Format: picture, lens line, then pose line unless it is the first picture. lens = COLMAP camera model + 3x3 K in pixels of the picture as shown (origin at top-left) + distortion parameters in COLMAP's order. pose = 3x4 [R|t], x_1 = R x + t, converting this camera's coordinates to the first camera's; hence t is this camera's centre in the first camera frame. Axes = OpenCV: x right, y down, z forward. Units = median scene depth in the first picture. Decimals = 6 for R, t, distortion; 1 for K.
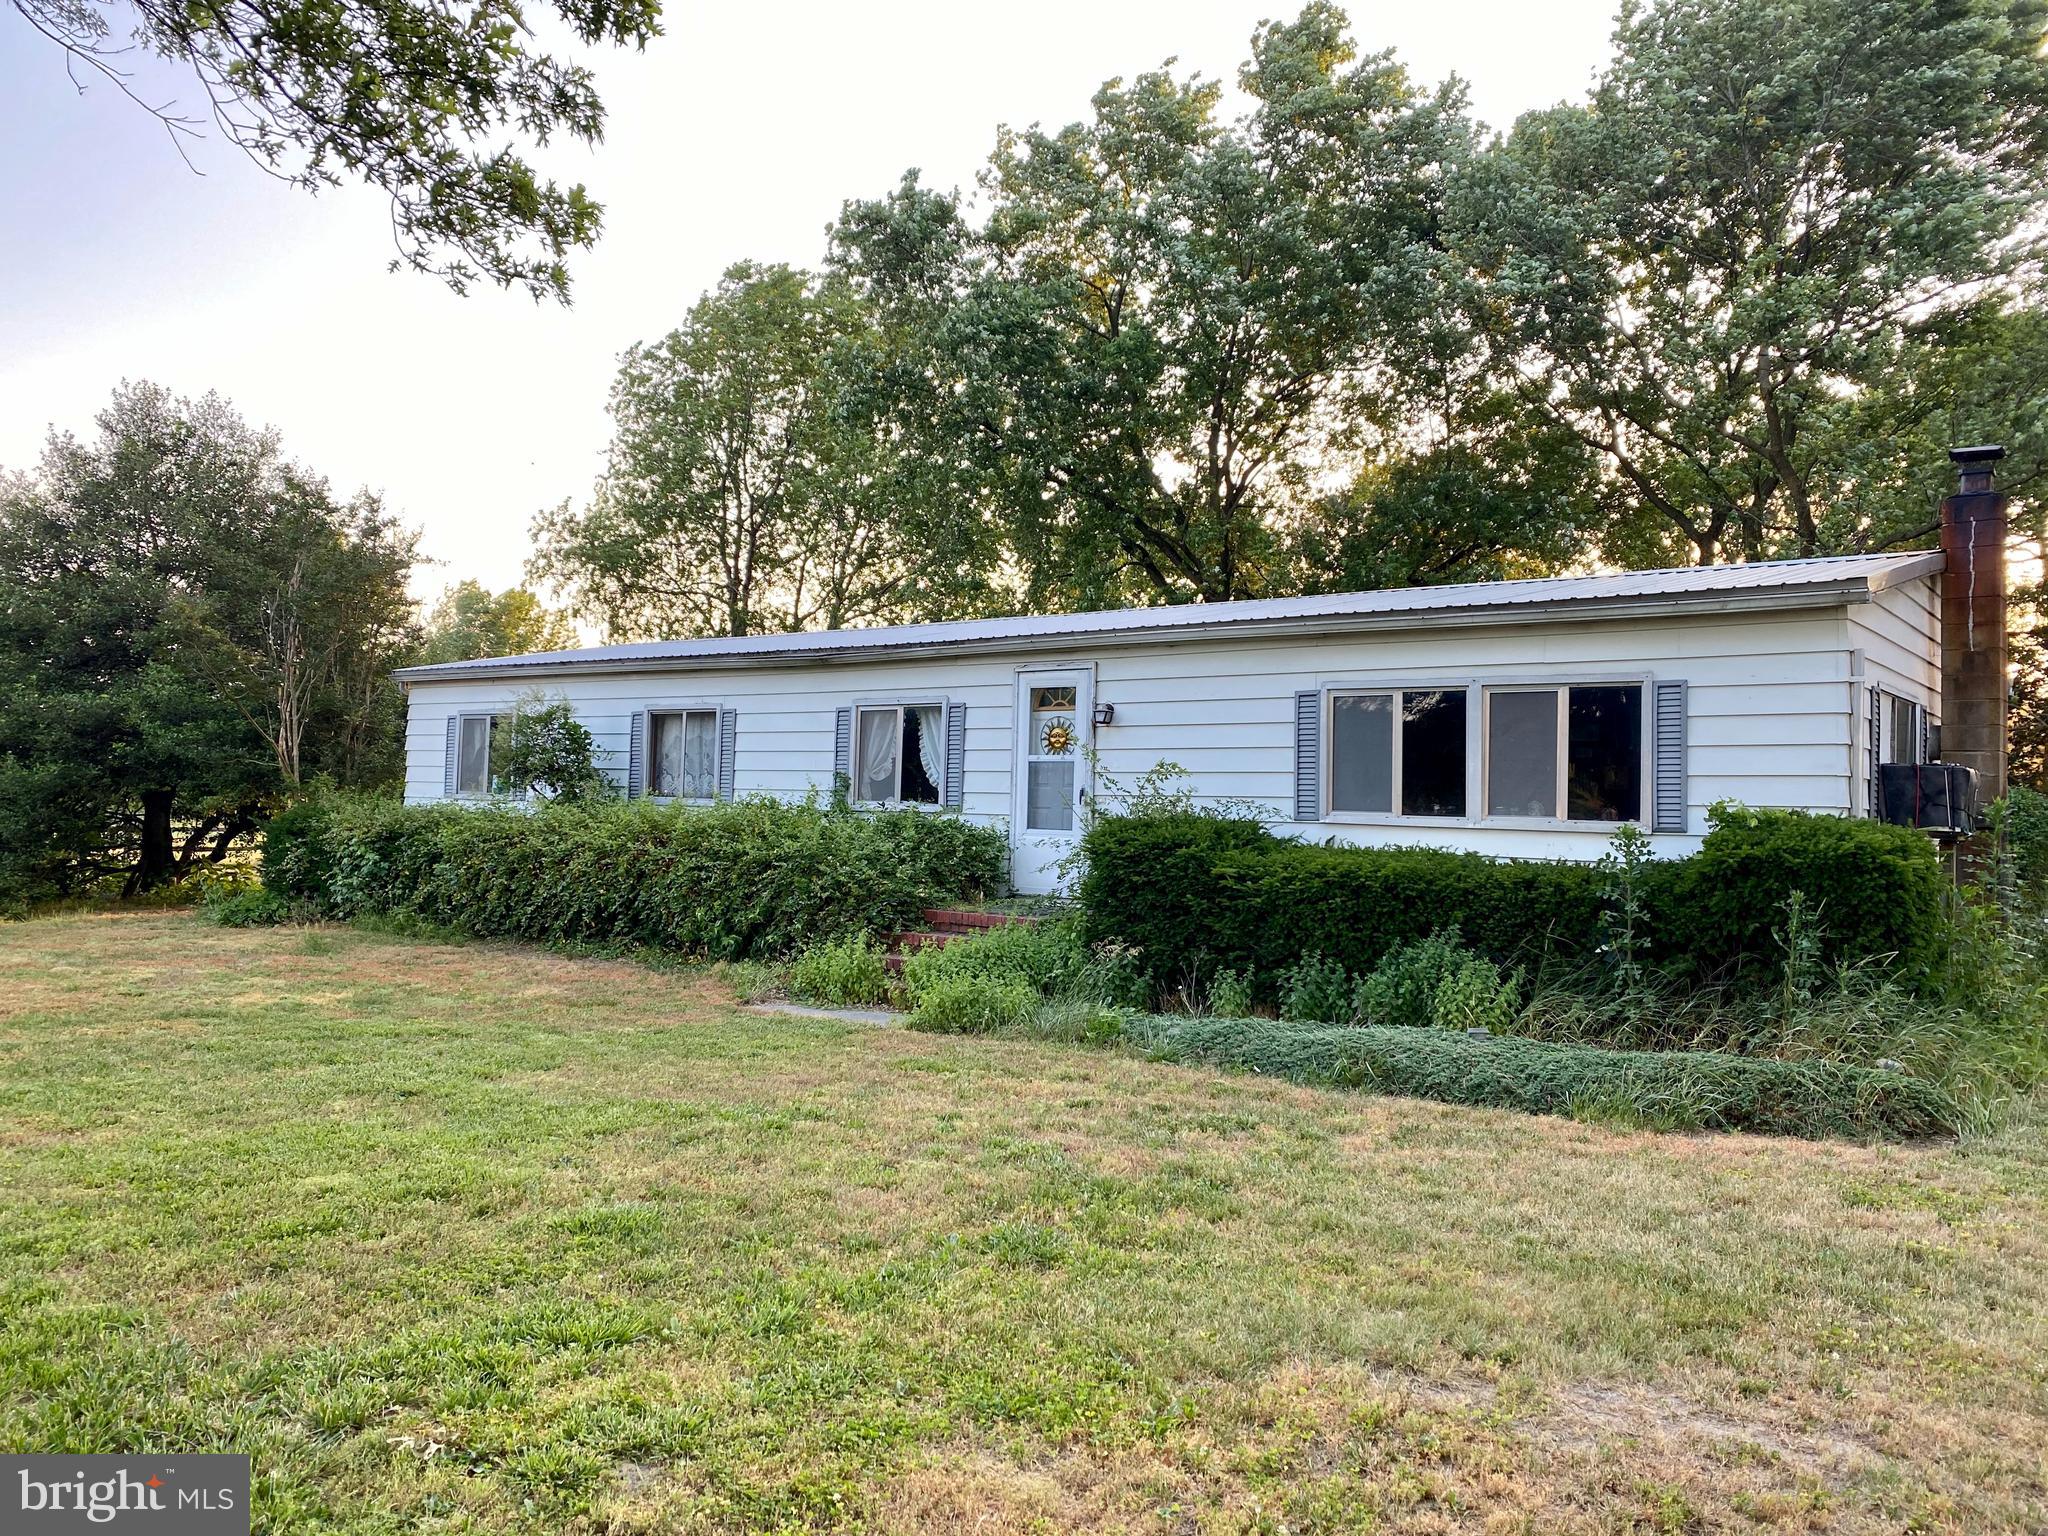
lens RADIAL K [[1556.2, 0, 1026.1], [0, 1556.2, 755.9], [0, 0, 1]] dist [0.174333, 0.000625]
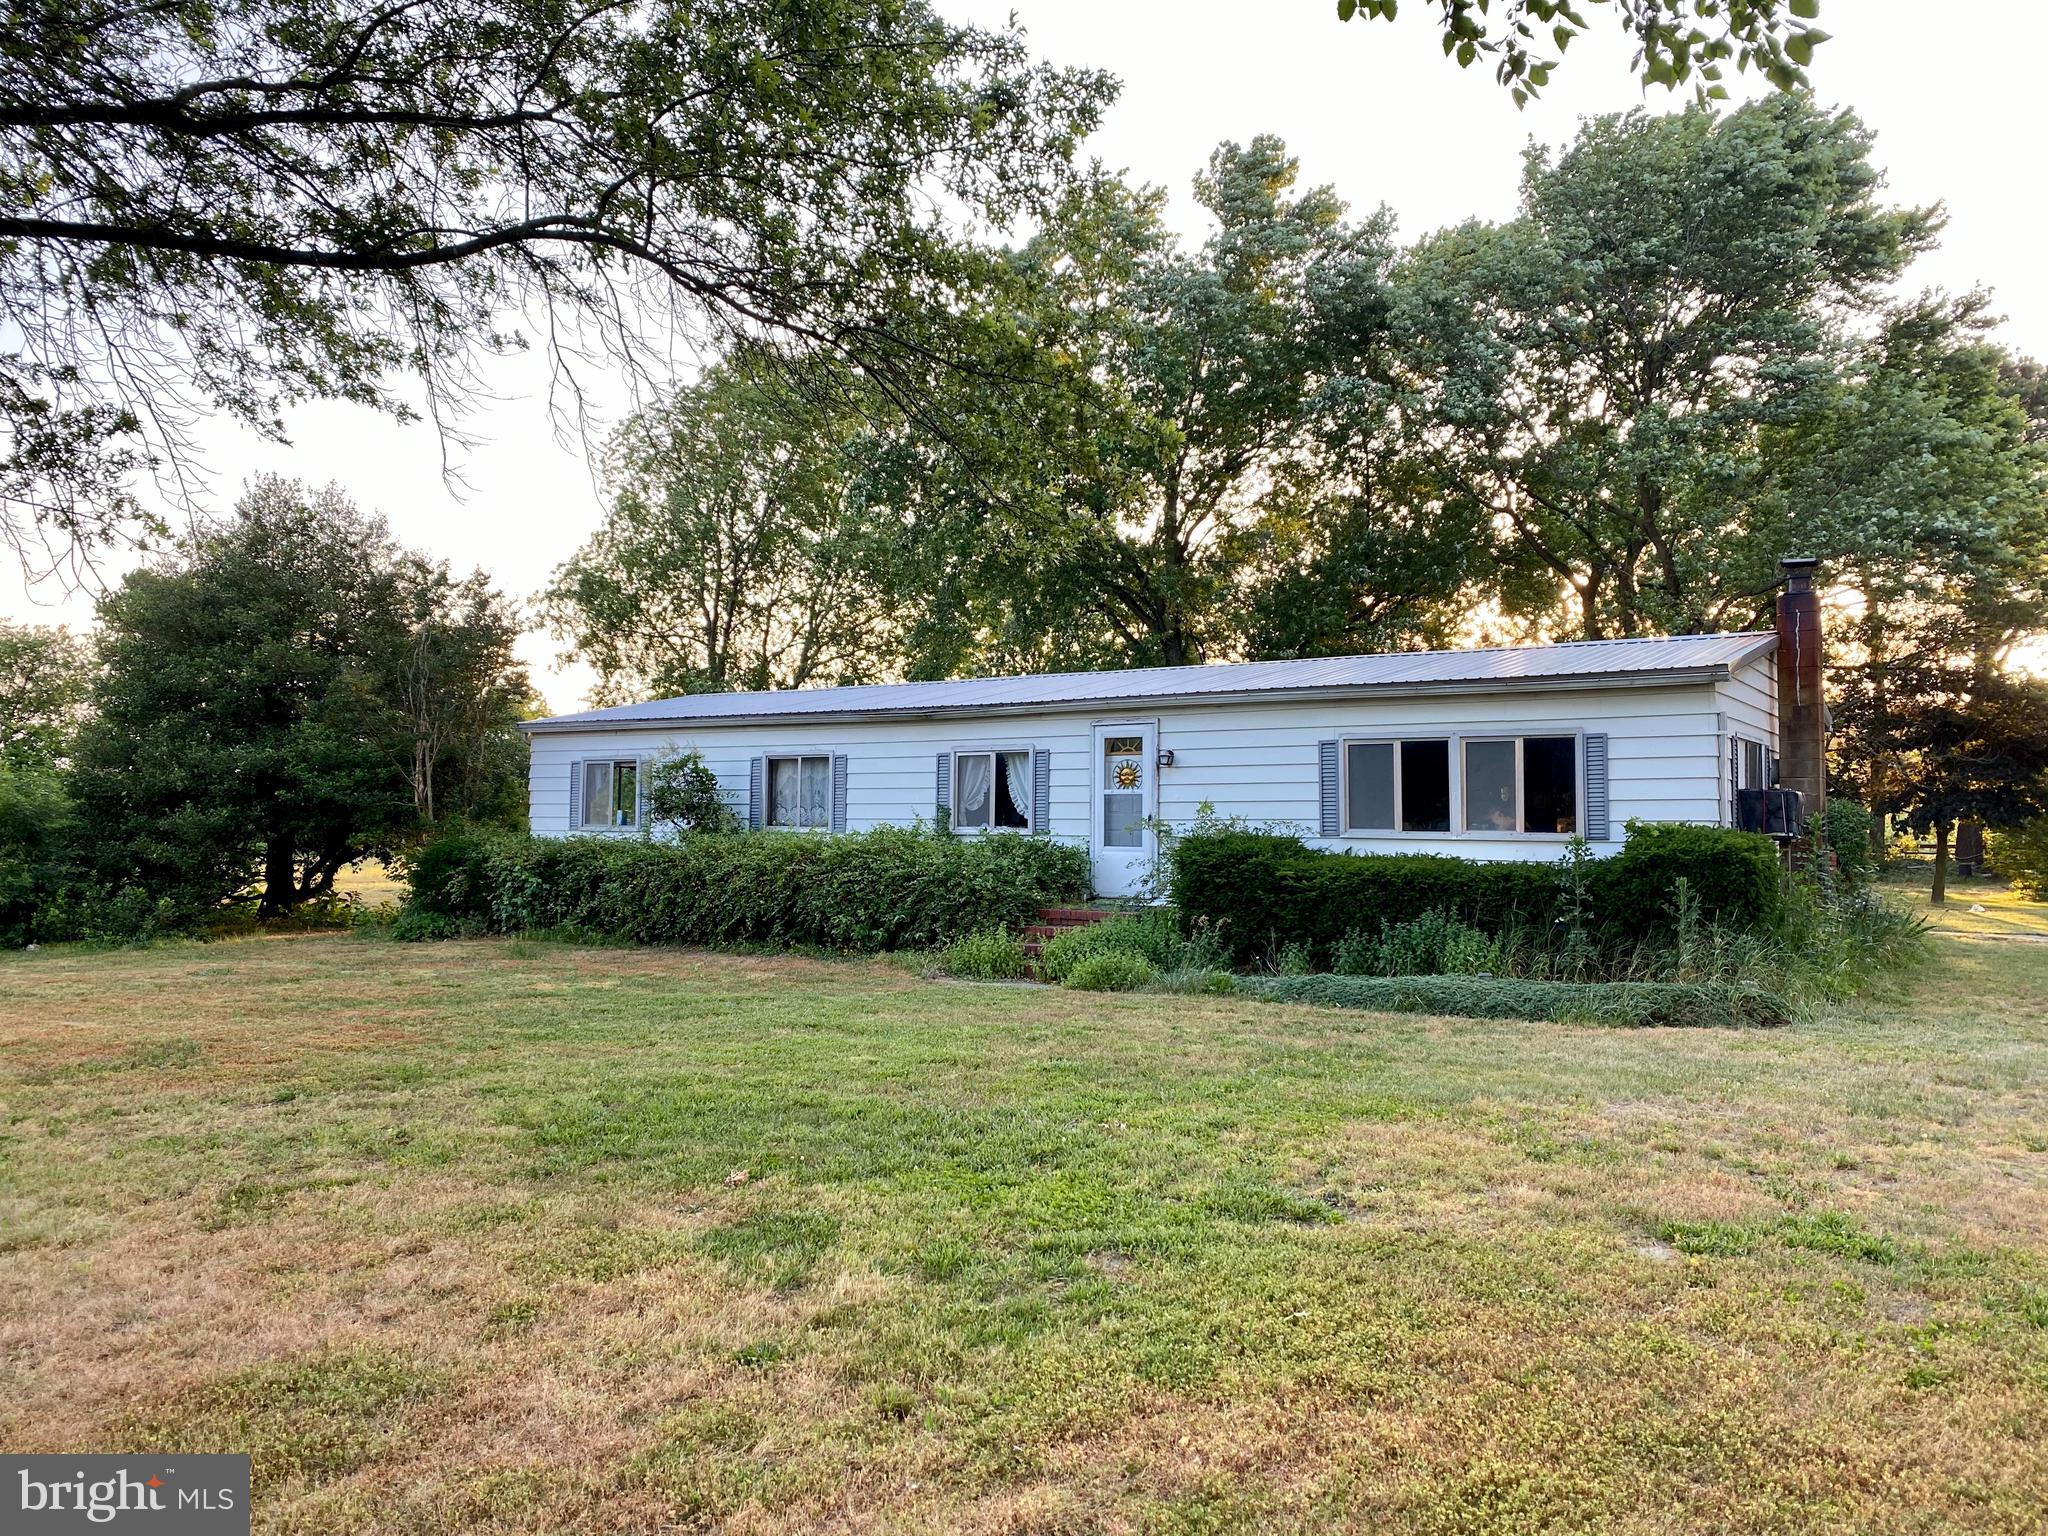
lens RADIAL K [[1554.2, 0, 1024.0], [0, 1554.2, 768.0], [0, 0, 1]] dist [0.233228, -0.001324]
pose [[0.997250, -0.015162, 0.072547, -0.163136], [0.015536, 0.999869, -0.004586, -0.014013], [-0.072468, 0.005700, 0.997354, -0.299697]]
